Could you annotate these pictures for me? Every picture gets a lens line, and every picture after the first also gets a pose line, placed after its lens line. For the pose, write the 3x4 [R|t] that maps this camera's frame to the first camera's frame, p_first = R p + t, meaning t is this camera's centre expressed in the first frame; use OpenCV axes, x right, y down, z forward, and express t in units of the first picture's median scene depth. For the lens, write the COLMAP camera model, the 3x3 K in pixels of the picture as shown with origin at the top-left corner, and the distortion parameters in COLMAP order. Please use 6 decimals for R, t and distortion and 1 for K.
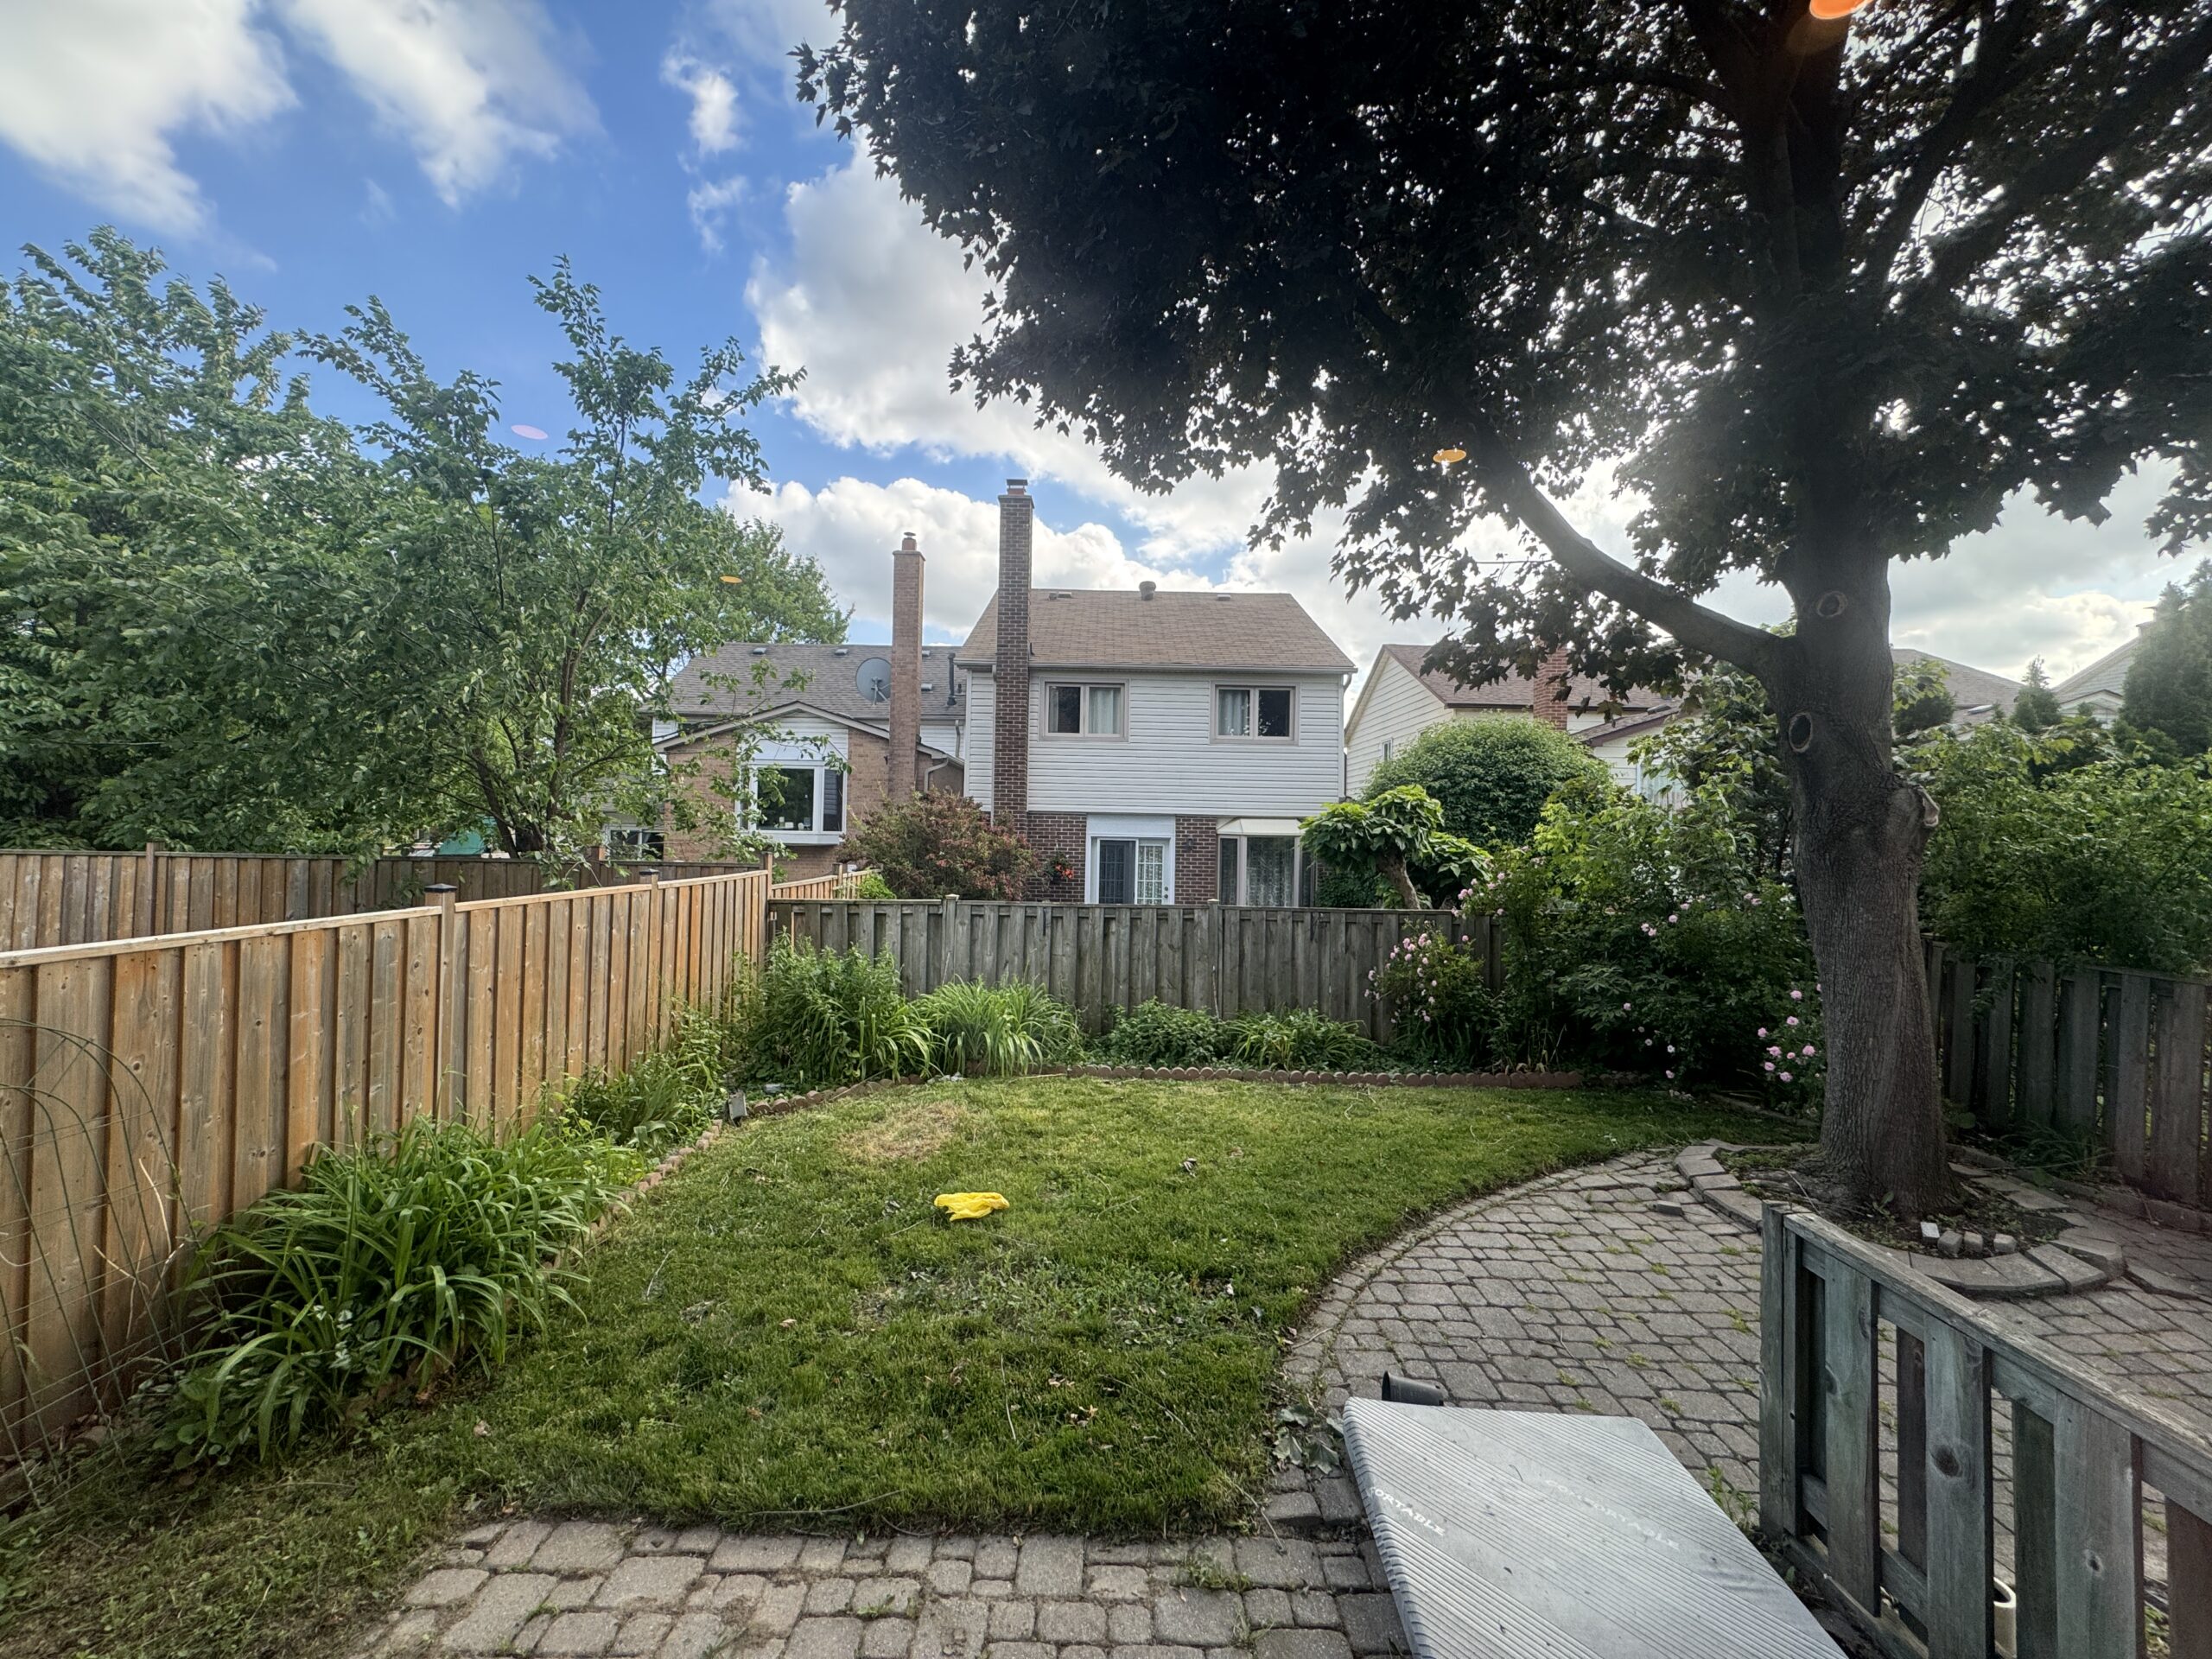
lens RADIAL K [[878.0, 0, 1102.6], [0, 878.0, 824.6], [0, 0, 1]] dist [-0.003419, -0.000175]
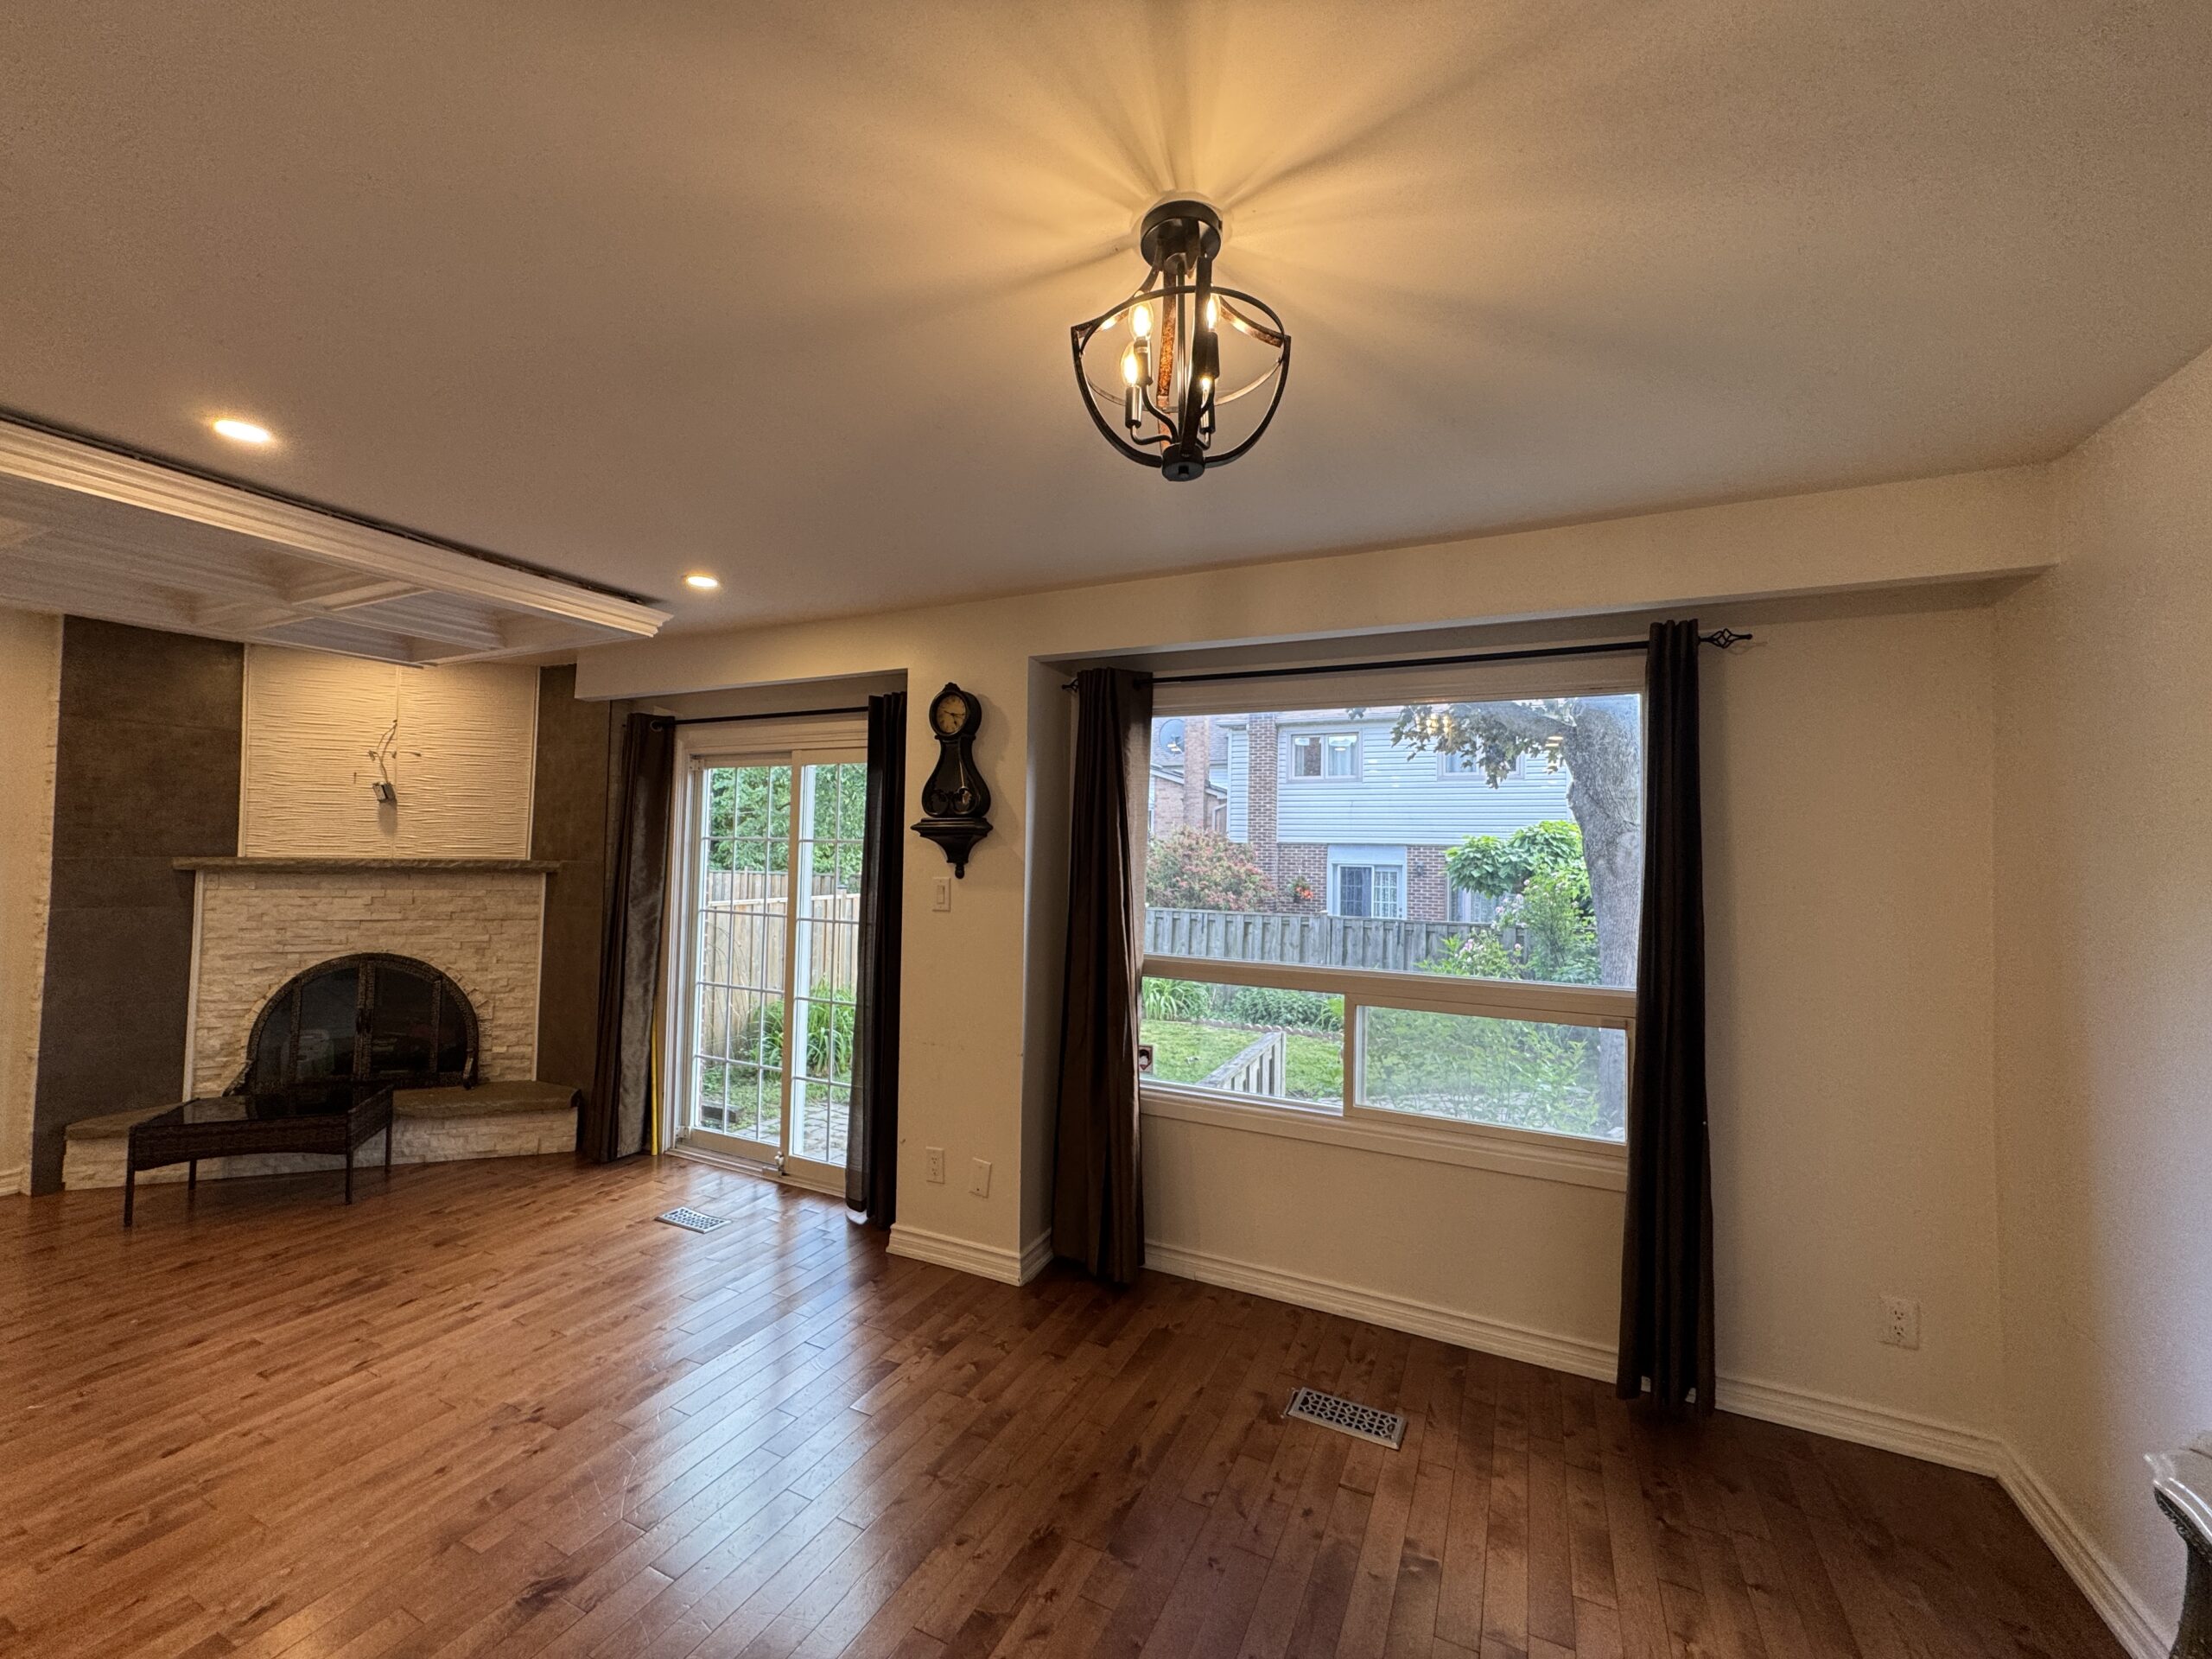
lens RADIAL K [[878.0, 0, 1113.3], [0, 878.0, 829.2], [0, 0, 1]] dist [-0.003419, -0.000175]
pose [[0.909243, -0.011658, -0.416103, 0.216075], [0.002319, 0.999734, -0.022943, -0.006139], [0.416260, 0.019895, 0.909028, -0.199343]]
